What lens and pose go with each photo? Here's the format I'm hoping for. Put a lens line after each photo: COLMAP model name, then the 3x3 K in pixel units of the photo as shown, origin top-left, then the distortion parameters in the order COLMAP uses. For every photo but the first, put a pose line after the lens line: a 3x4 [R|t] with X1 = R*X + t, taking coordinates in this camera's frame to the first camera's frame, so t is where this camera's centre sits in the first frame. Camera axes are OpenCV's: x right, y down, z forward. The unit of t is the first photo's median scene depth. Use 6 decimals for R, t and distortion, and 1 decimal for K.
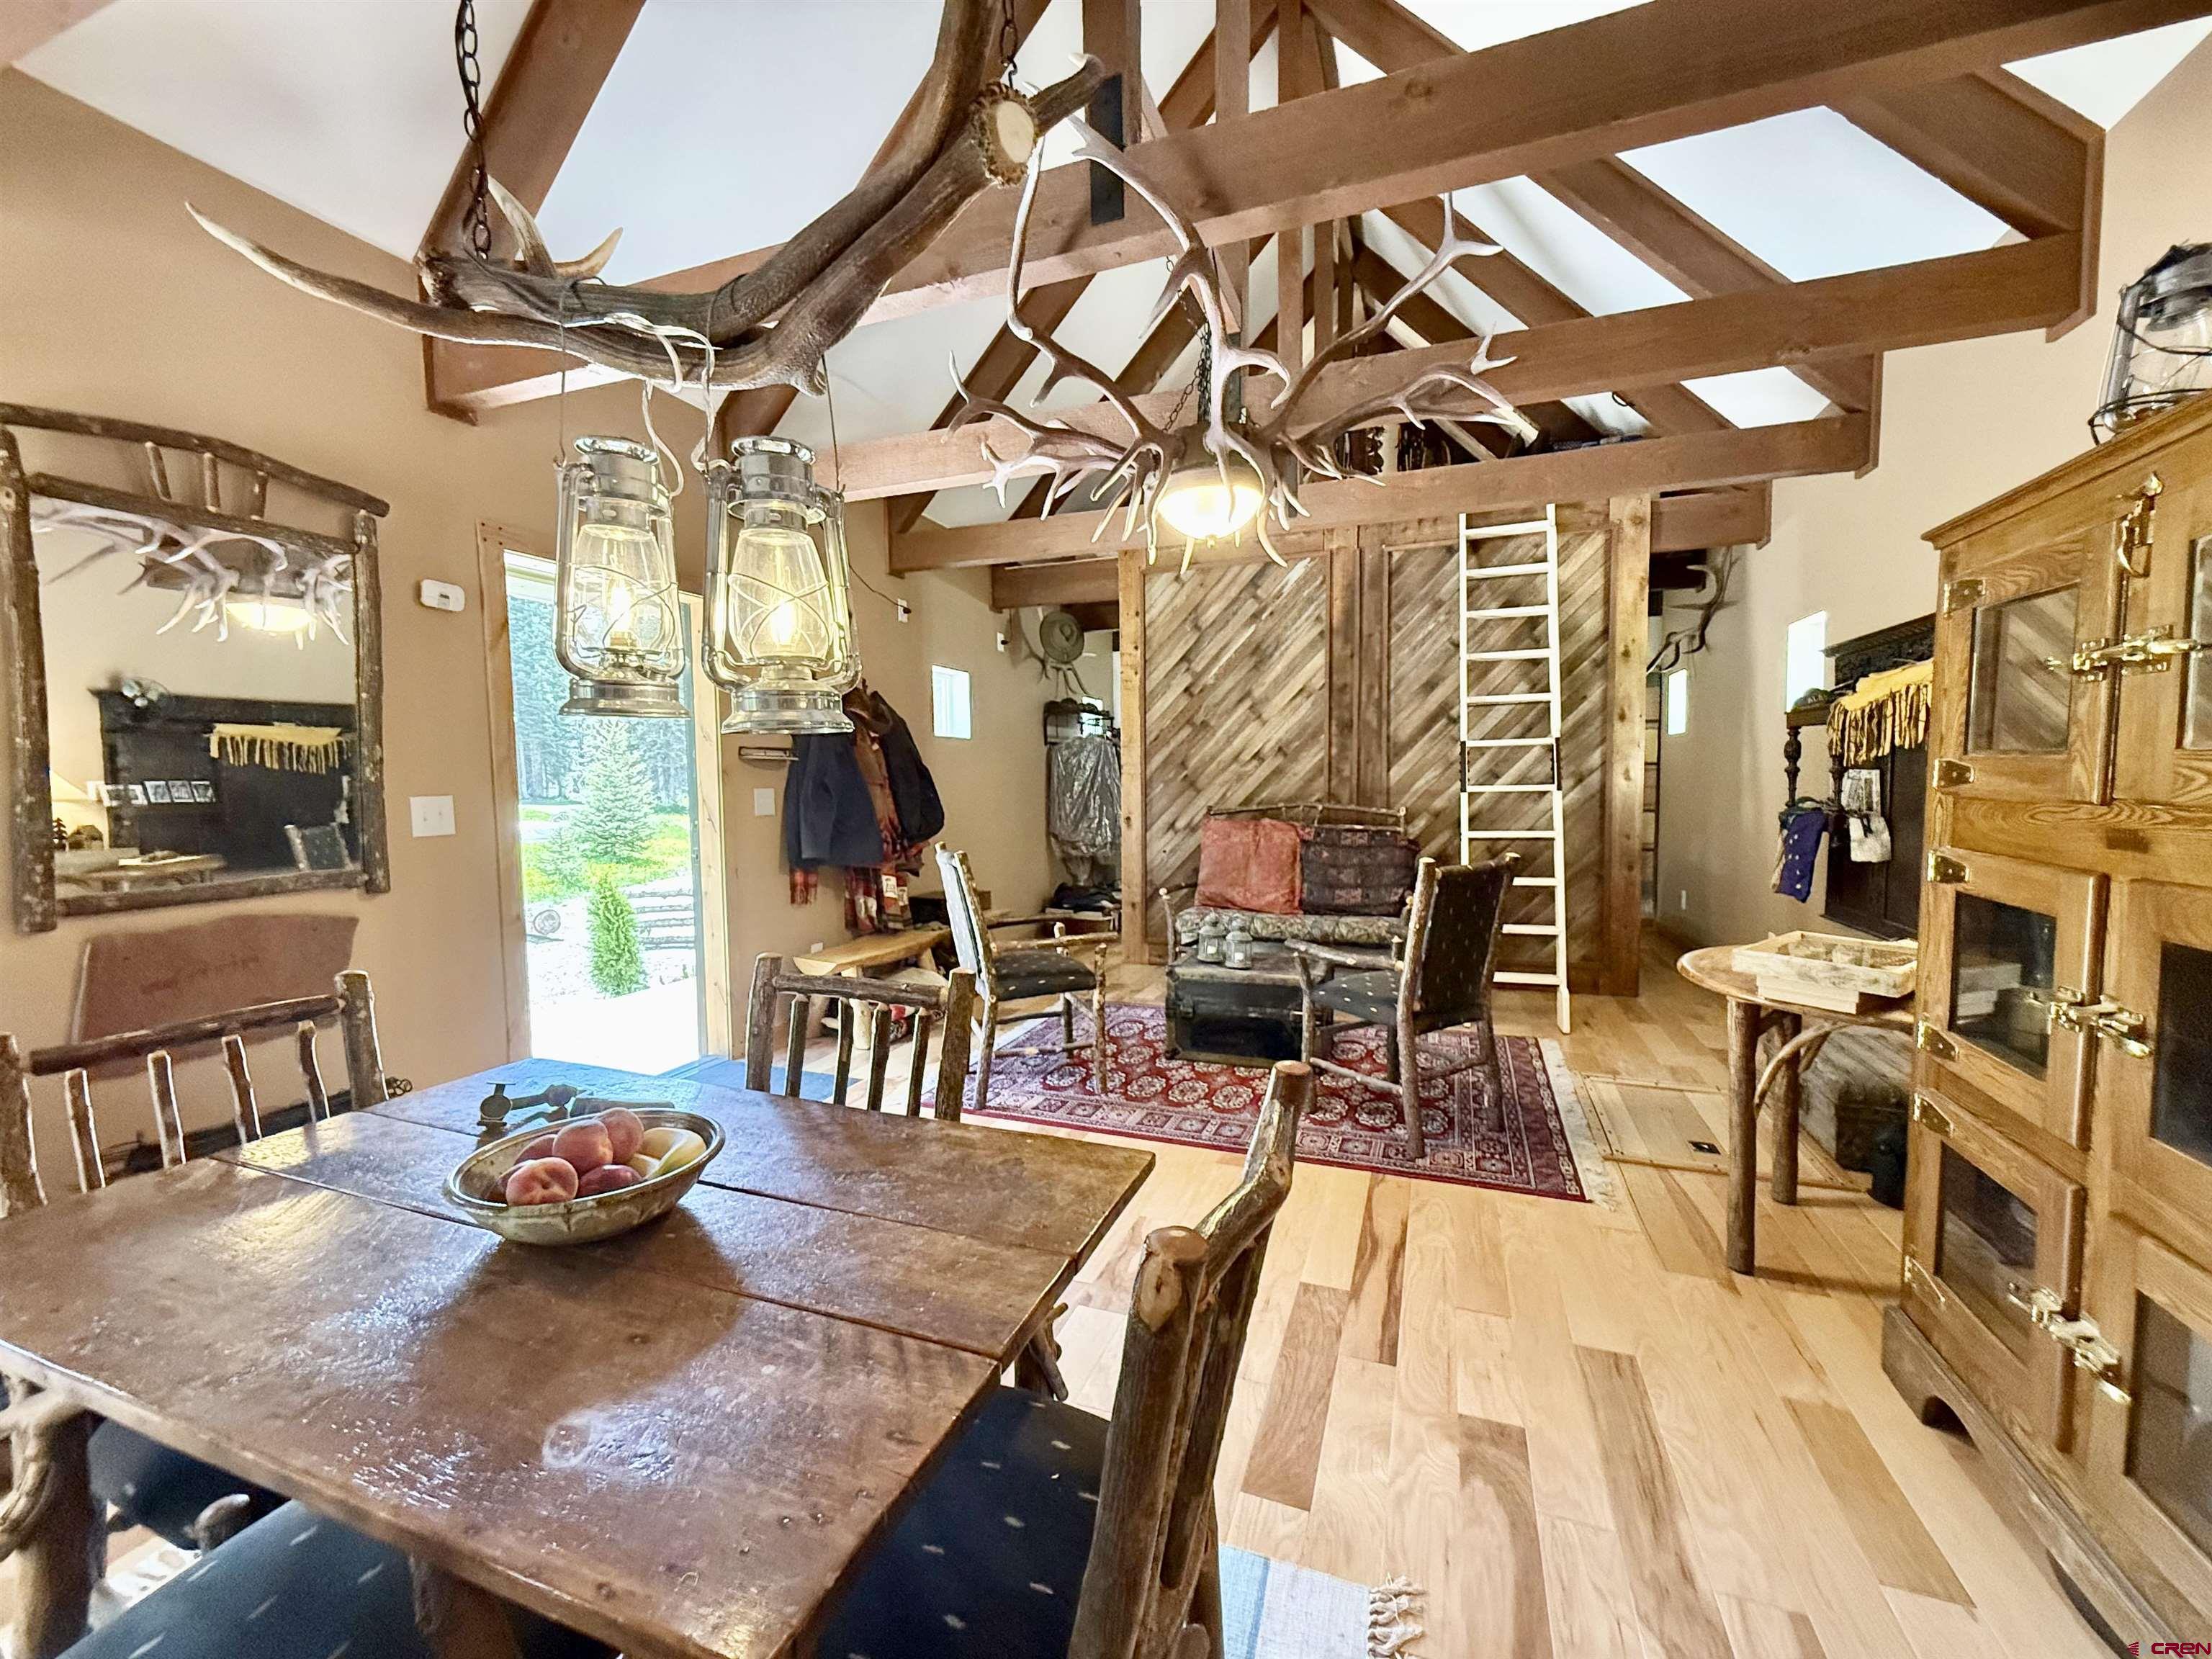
lens RADIAL K [[878.7, 0, 1120.3], [0, 878.7, 831.0], [0, 0, 1]] dist [-0.000289, 0.014463]
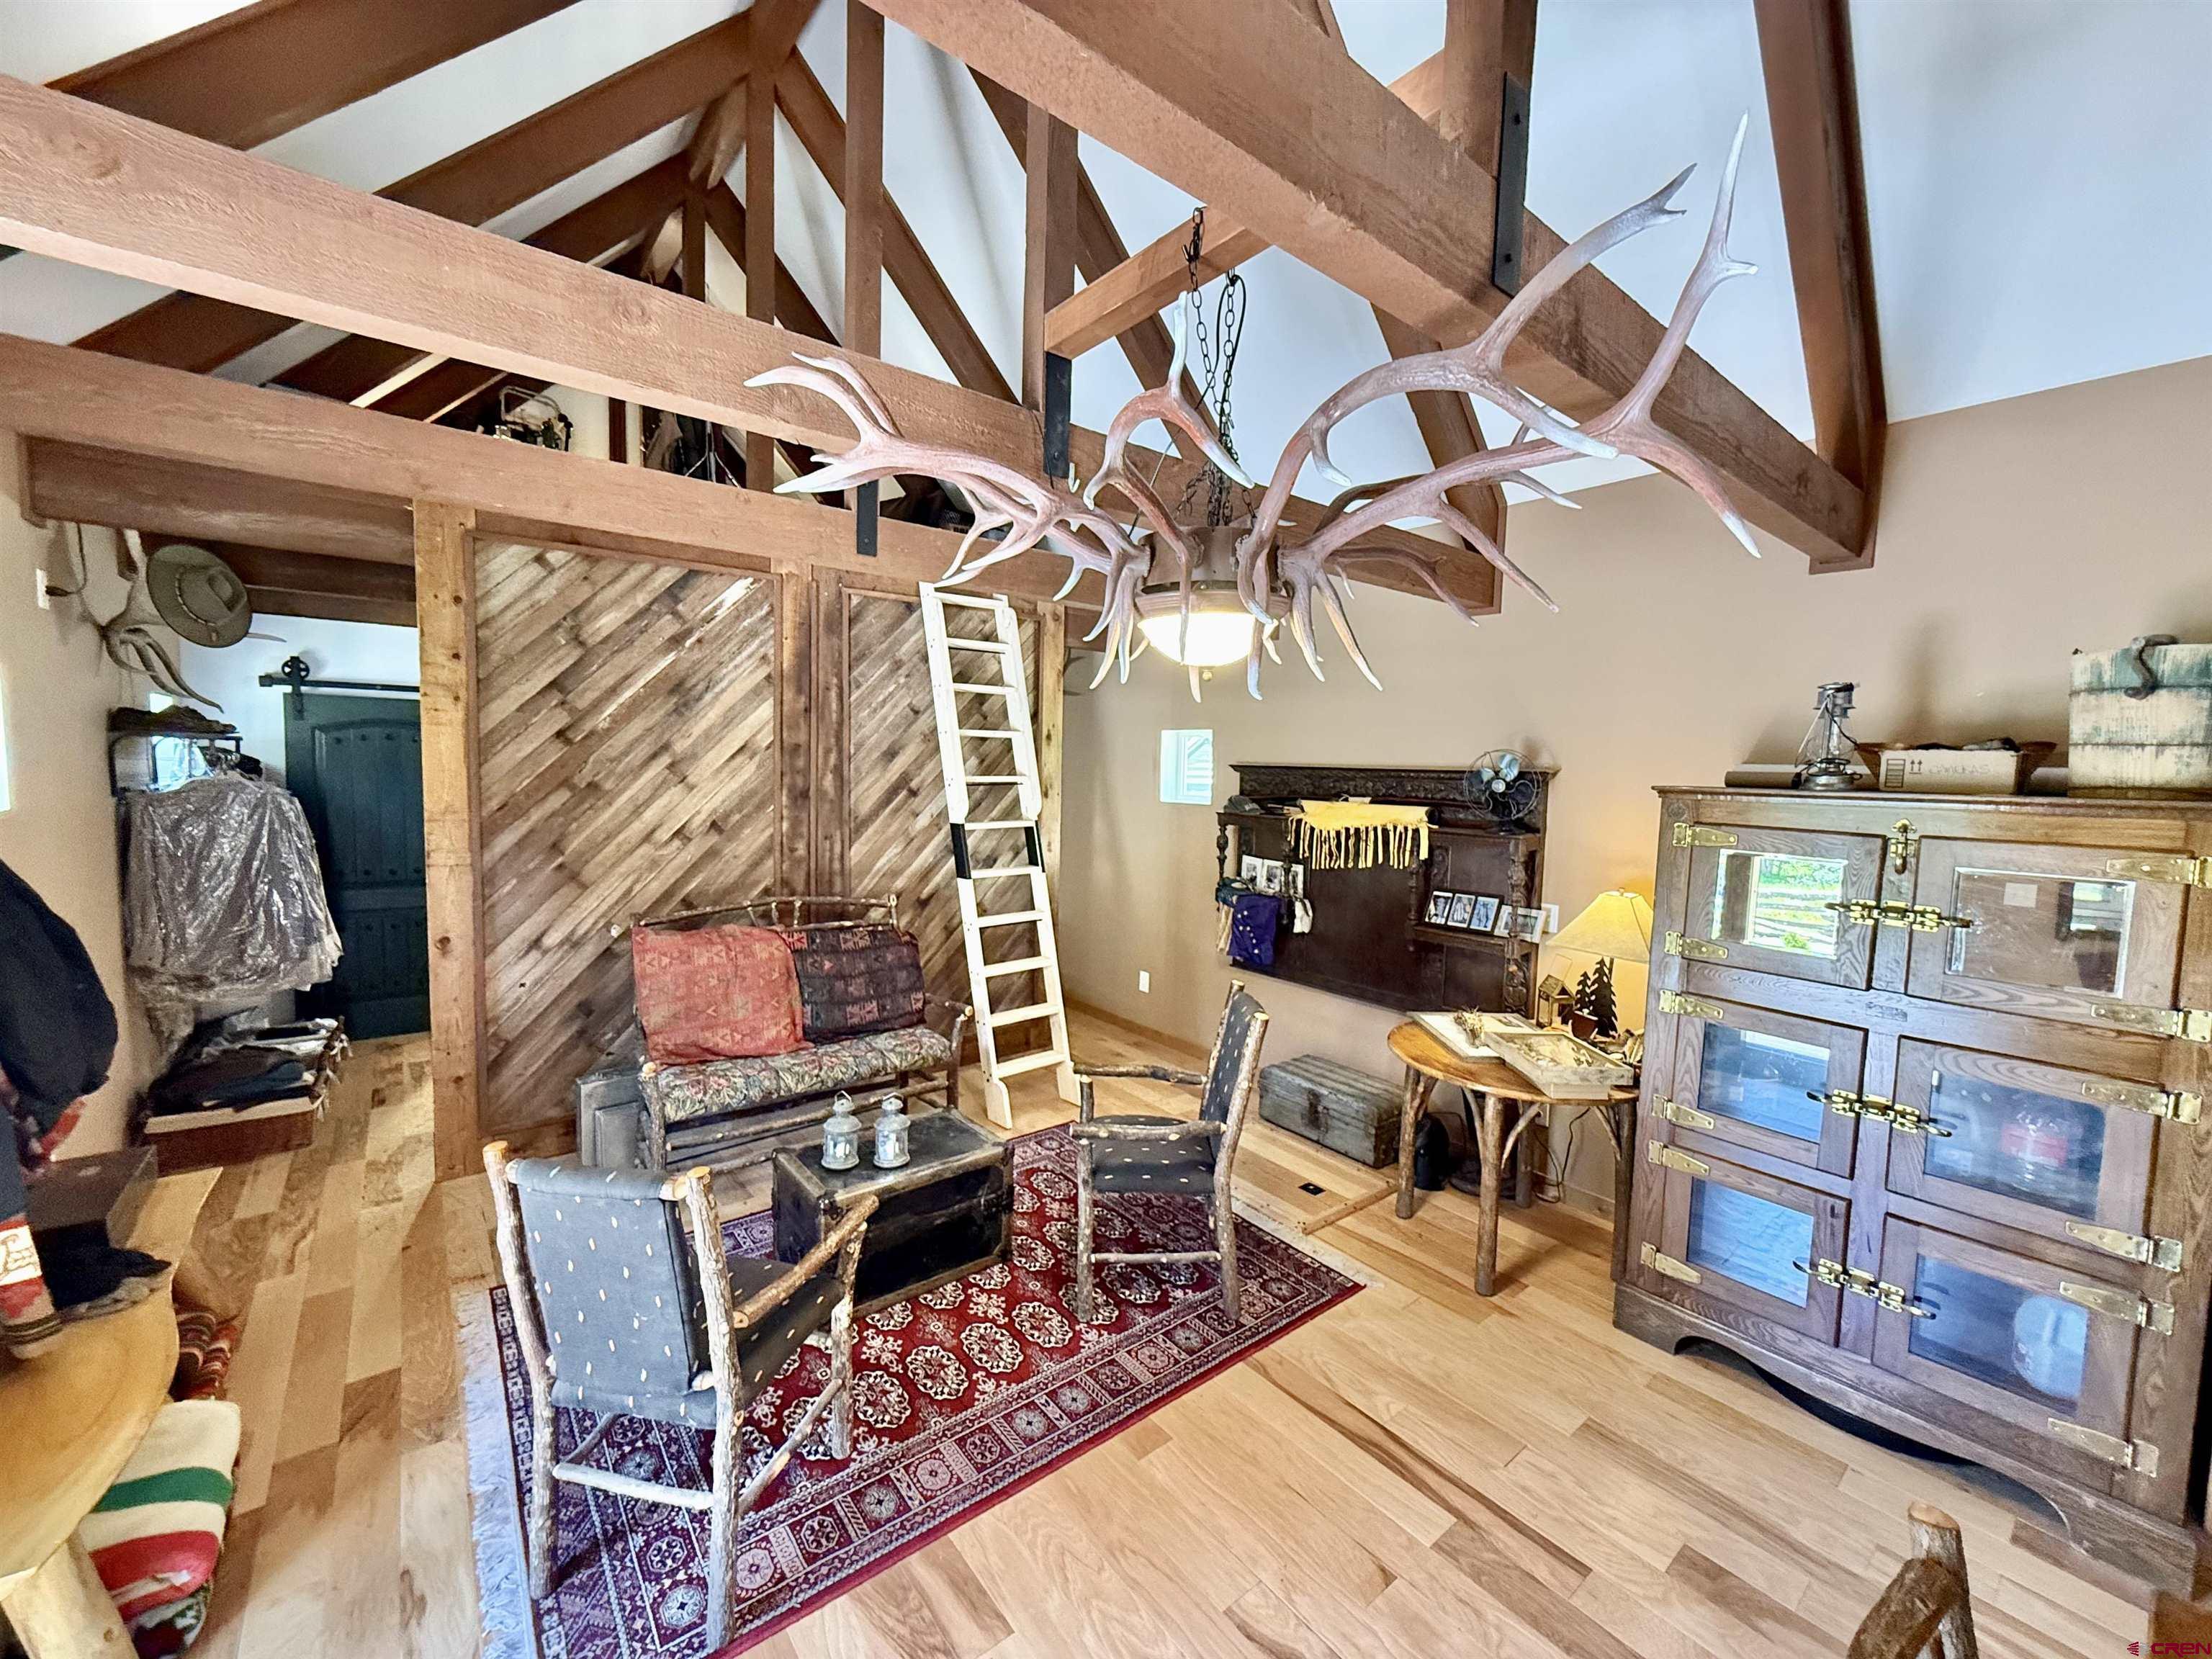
lens RADIAL K [[879.3, 0, 1106.0], [0, 879.3, 829.5], [0, 0, 1]] dist [-0.000492, -0.000042]
pose [[0.516212, -0.040693, 0.855494, -0.320204], [0.022176, 0.999171, 0.034146, -0.119450], [-0.856174, 0.001344, 0.516686, 0.366657]]
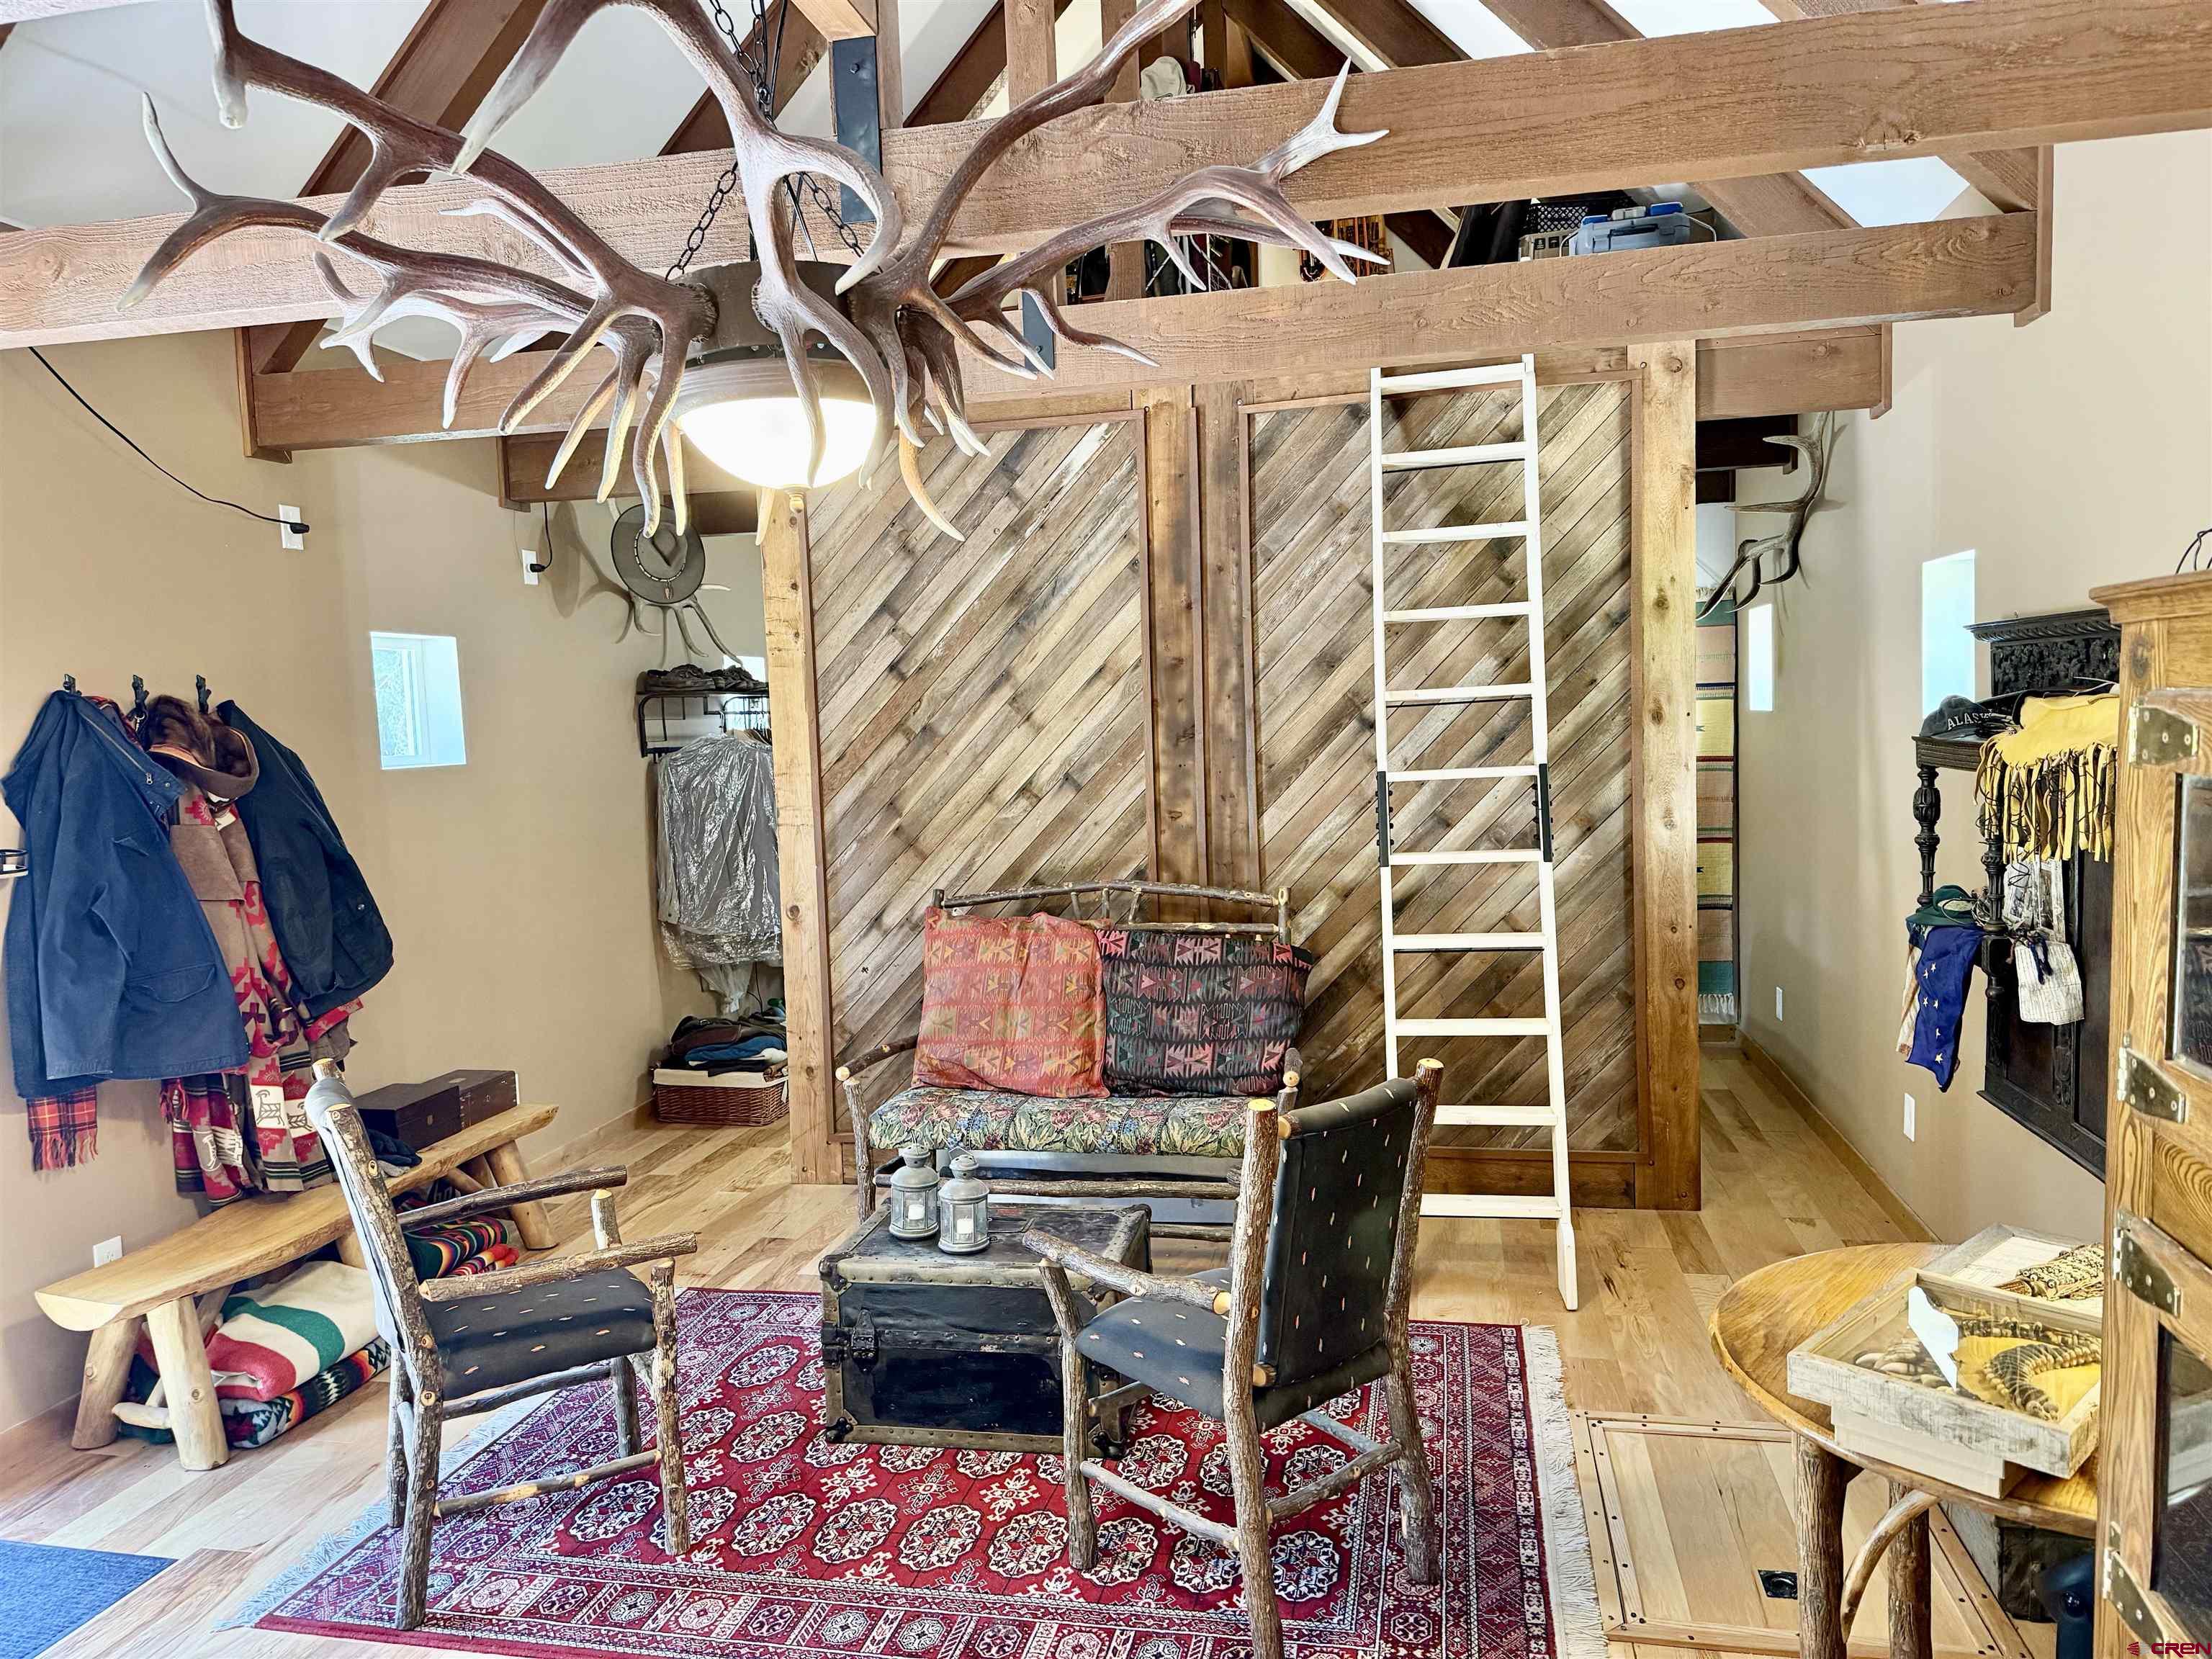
lens RADIAL K [[1530.8, 0, 1103.8], [0, 1530.8, 842.7], [0, 0, 1]] dist [0.139104, -0.190980]
pose [[0.989064, -0.037856, 0.142544, 0.075273], [0.034983, 0.999132, 0.022611, -0.082326], [-0.143276, -0.017377, 0.989530, 0.065939]]
